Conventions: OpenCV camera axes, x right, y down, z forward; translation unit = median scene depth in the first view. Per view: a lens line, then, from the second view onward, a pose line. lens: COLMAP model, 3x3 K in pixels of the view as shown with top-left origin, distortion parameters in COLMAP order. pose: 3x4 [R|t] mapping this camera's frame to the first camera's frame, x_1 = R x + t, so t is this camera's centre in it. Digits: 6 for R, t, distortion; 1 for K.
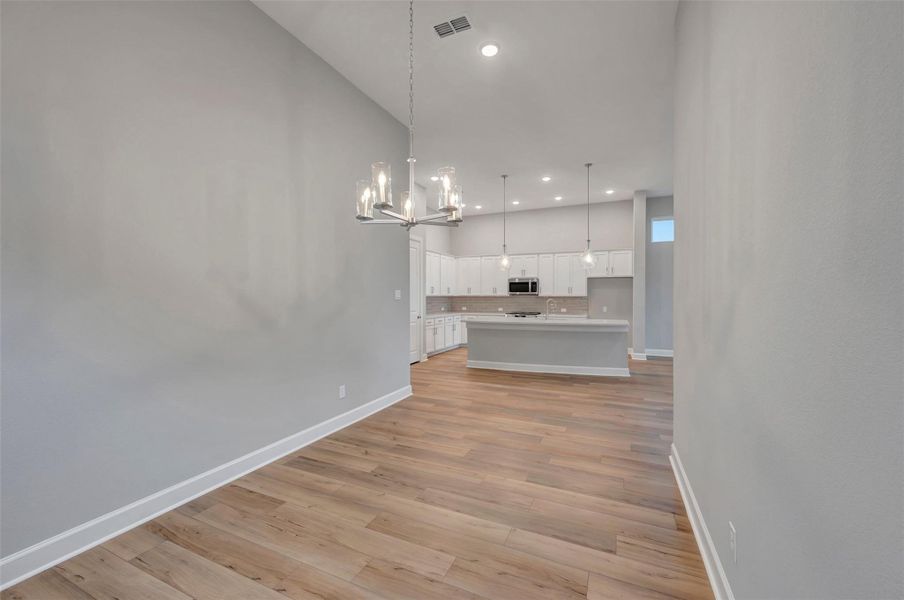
lens RADIAL K [[358.8, 0, 455.7], [0, 358.8, 291.2], [0, 0, 1]] dist [-0.001001, -0.000448]
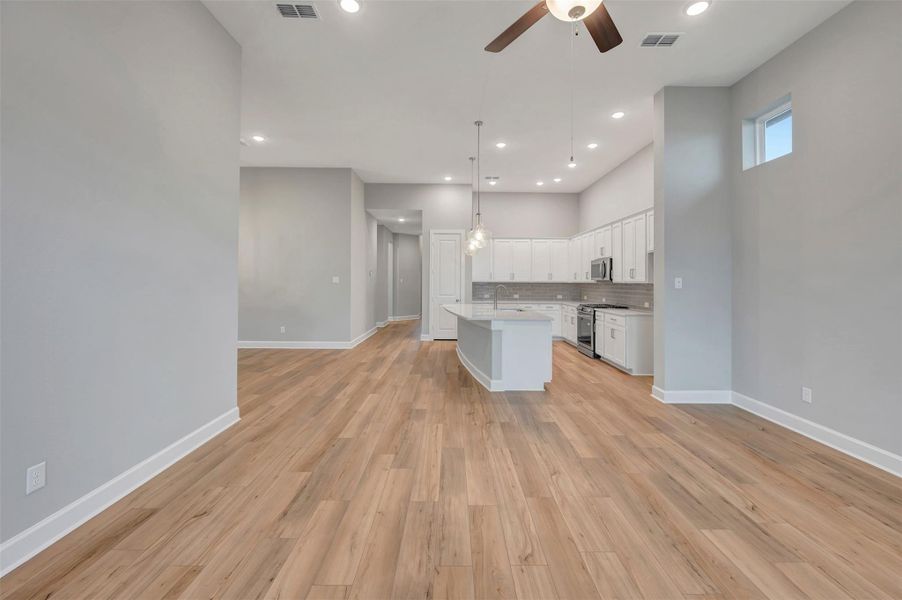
lens RADIAL K [[362.9, 0, 453.8], [0, 362.9, 276.9], [0, 0, 1]] dist [-0.000633, -0.000109]
pose [[0.409338, -0.011582, -0.912309, 1.474322], [0.006075, 0.999932, -0.009969, 0.013770], [0.912363, -0.001461, 0.409380, 0.807241]]
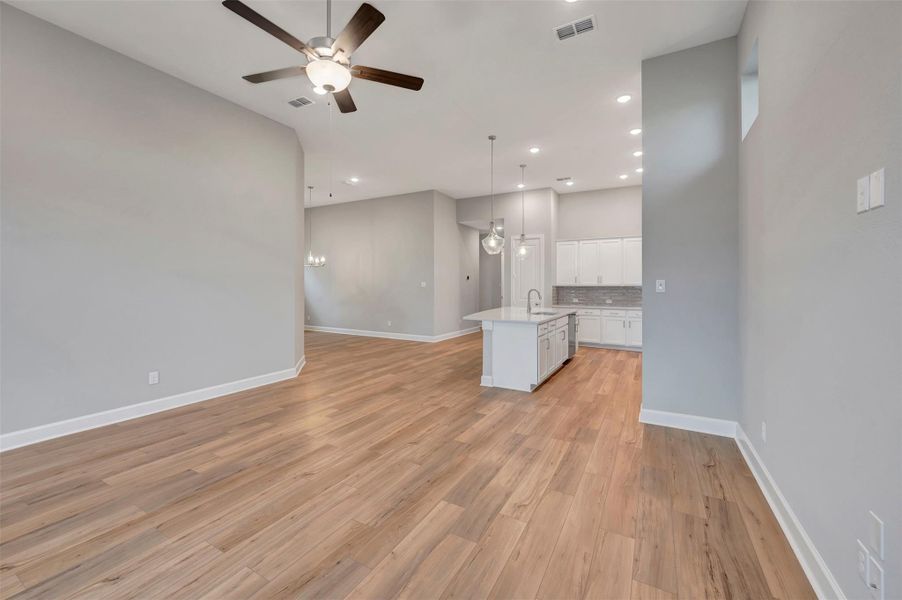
lens RADIAL K [[359.5, 0, 453.2], [0, 359.5, 286.5], [0, 0, 1]] dist [-0.000012, -0.000102]
pose [[-0.093628, 0.001290, -0.995606, 1.683555], [0.009531, 0.999954, 0.000400, 0.019676], [0.995562, -0.009452, -0.093636, 1.312215]]
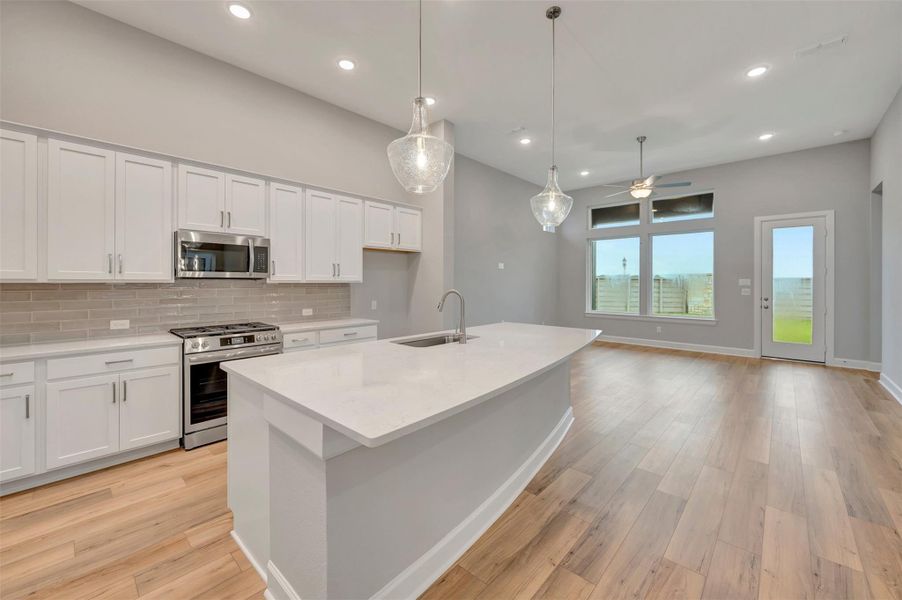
lens RADIAL K [[362.2, 0, 454.4], [0, 362.2, 280.3], [0, 0, 1]] dist [-0.001712, -0.000020]
pose [[0.318819, 0.002628, 0.947812, -0.181272], [-0.012875, 0.999916, 0.001559, 0.014965], [-0.947728, -0.012700, 0.318826, 1.289106]]
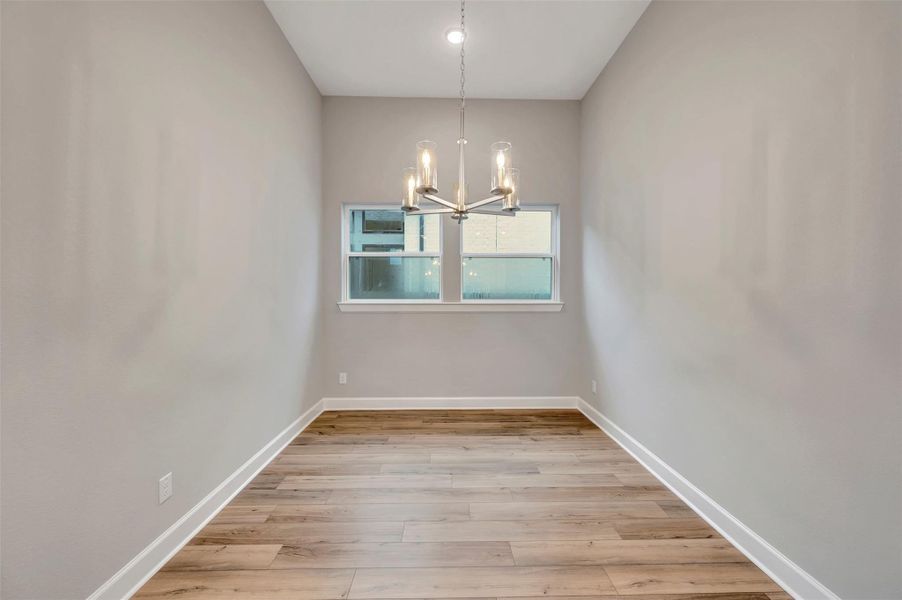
lens RADIAL K [[360.0, 0, 451.0], [0, 360.0, 300.0], [0, 0, 1]] dist [-0.000307, -0.000078]
pose [[-0.903790, 0.002294, -0.427970, 0.125353], [-0.000890, 0.999973, 0.007240, 0.009768], [0.427976, 0.006925, -0.903764, 0.786822]]
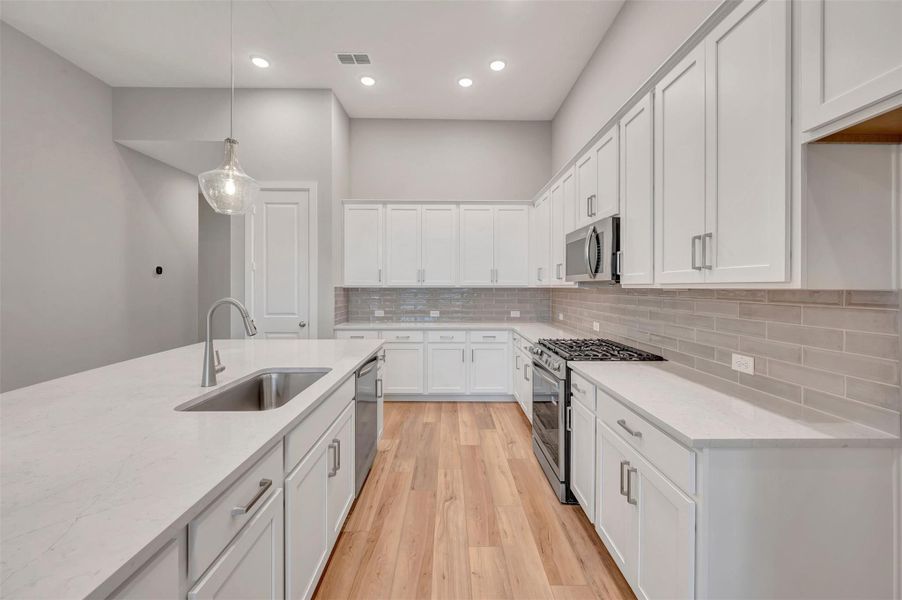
lens RADIAL K [[359.5, 0, 453.2], [0, 359.5, 286.5], [0, 0, 1]] dist [-0.000012, -0.000102]
pose [[0.416411, -0.002586, -0.909173, 0.794956], [0.009658, 0.999952, 0.001579, 0.021804], [0.909125, -0.009438, 0.416416, 1.531977]]
